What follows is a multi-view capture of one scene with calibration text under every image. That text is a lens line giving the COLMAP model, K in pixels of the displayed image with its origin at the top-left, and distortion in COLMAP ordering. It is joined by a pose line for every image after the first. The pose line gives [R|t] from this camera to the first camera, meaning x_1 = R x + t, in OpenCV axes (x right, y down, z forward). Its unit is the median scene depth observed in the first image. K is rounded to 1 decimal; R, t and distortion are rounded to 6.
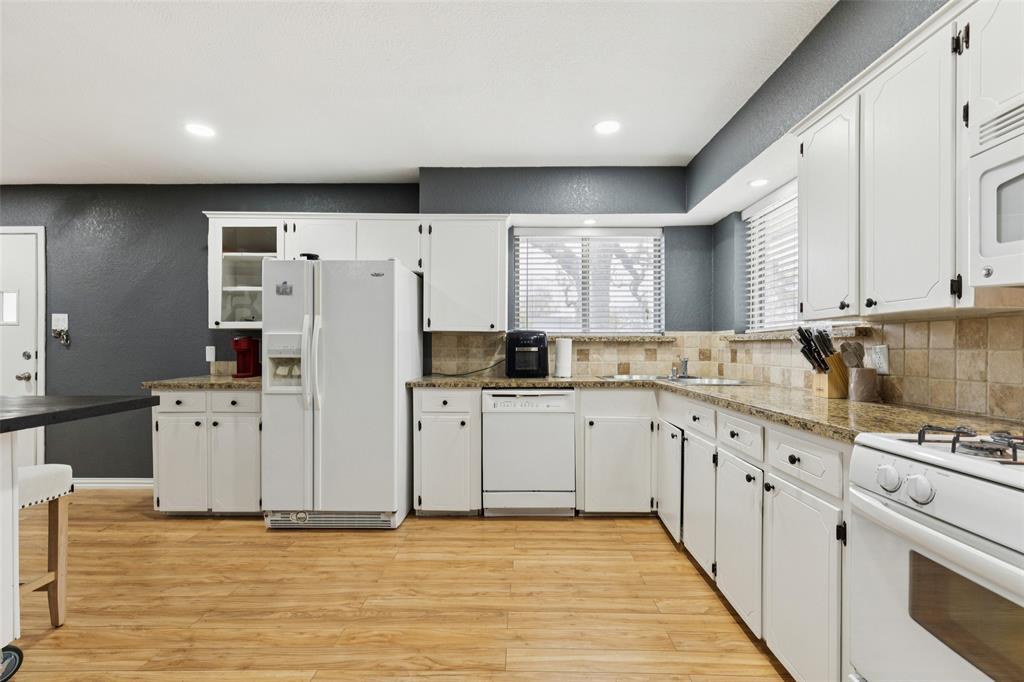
lens RADIAL K [[460.3, 0, 518.7], [0, 460.3, 348.0], [0, 0, 1]] dist [0.001248, 0.000601]
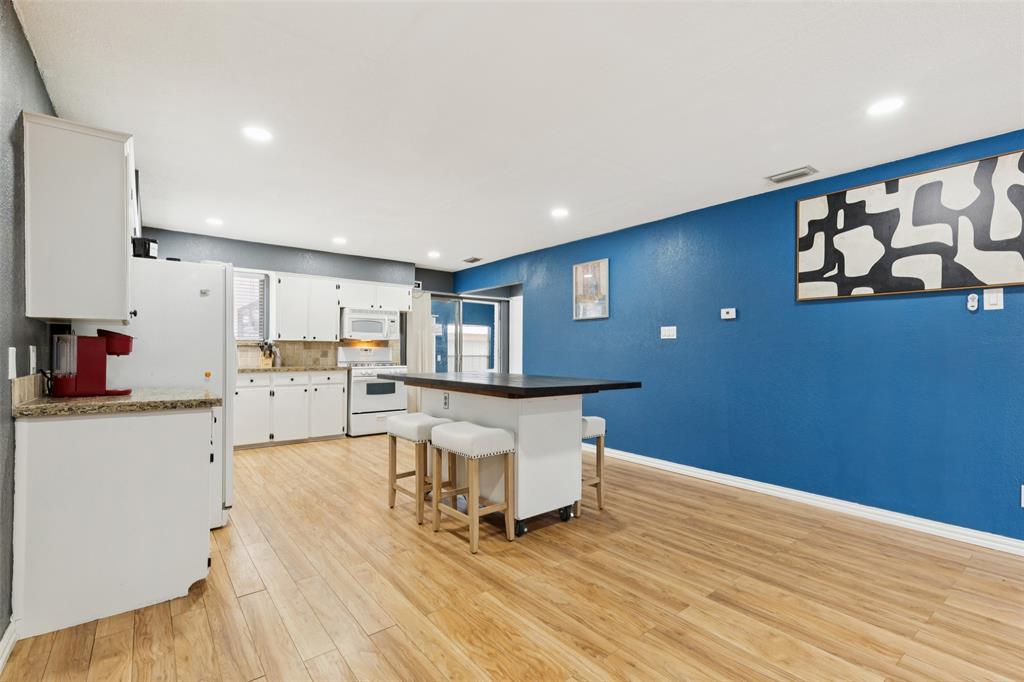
lens RADIAL K [[460.3, 0, 511.2], [0, 460.3, 346.5], [0, 0, 1]] dist [0.001248, 0.000601]
pose [[-0.624973, 0.001215, 0.780646, -1.619767], [-0.006102, 0.999961, -0.006442, -0.005540], [-0.780623, -0.008789, -0.624941, 1.062380]]
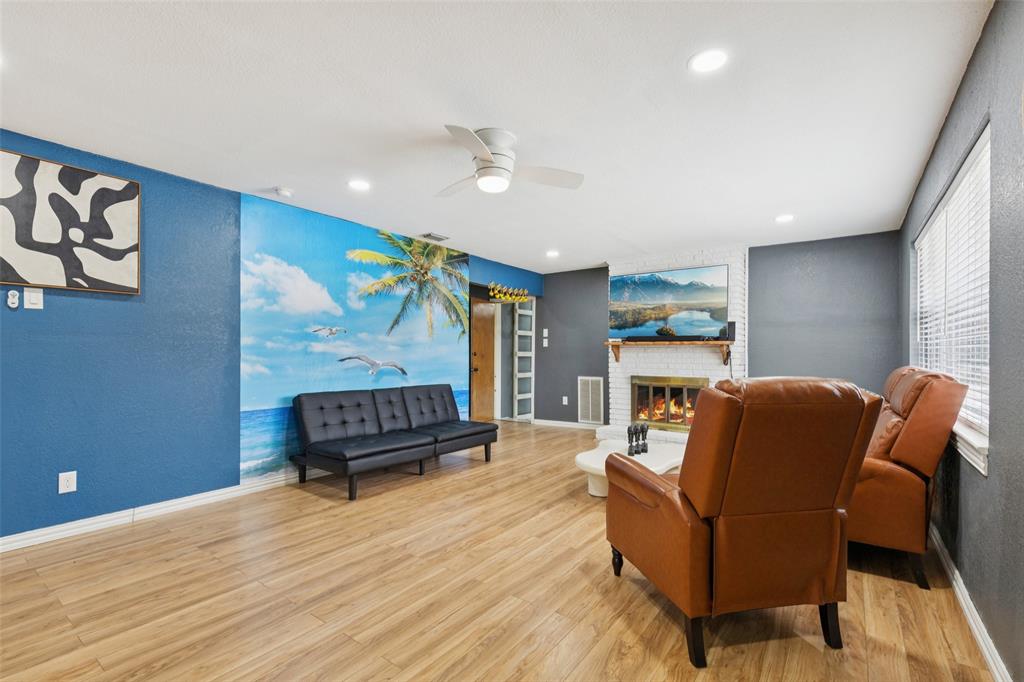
lens RADIAL K [[460.3, 0, 509.8], [0, 460.3, 344.5], [0, 0, 1]] dist [0.001248, 0.000601]
pose [[-0.577178, -0.017091, -0.816440, -1.323636], [-0.006388, 0.999845, -0.016415, -0.009302], [0.816593, -0.004259, -0.577198, 1.060443]]
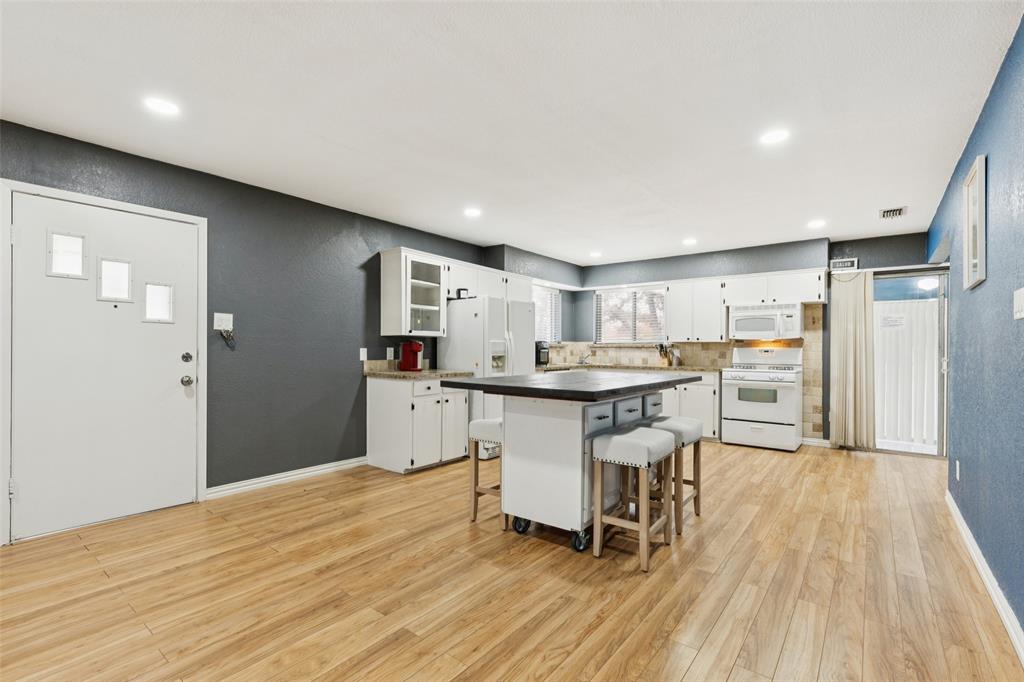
lens RADIAL K [[460.3, 0, 511.5], [0, 460.3, 350.0], [0, 0, 1]] dist [0.001248, 0.000601]
pose [[0.610304, 0.000385, 0.792167, -1.655050], [-0.004014, 0.999989, 0.002607, -0.003808], [-0.792157, -0.004771, 0.610299, -0.065004]]
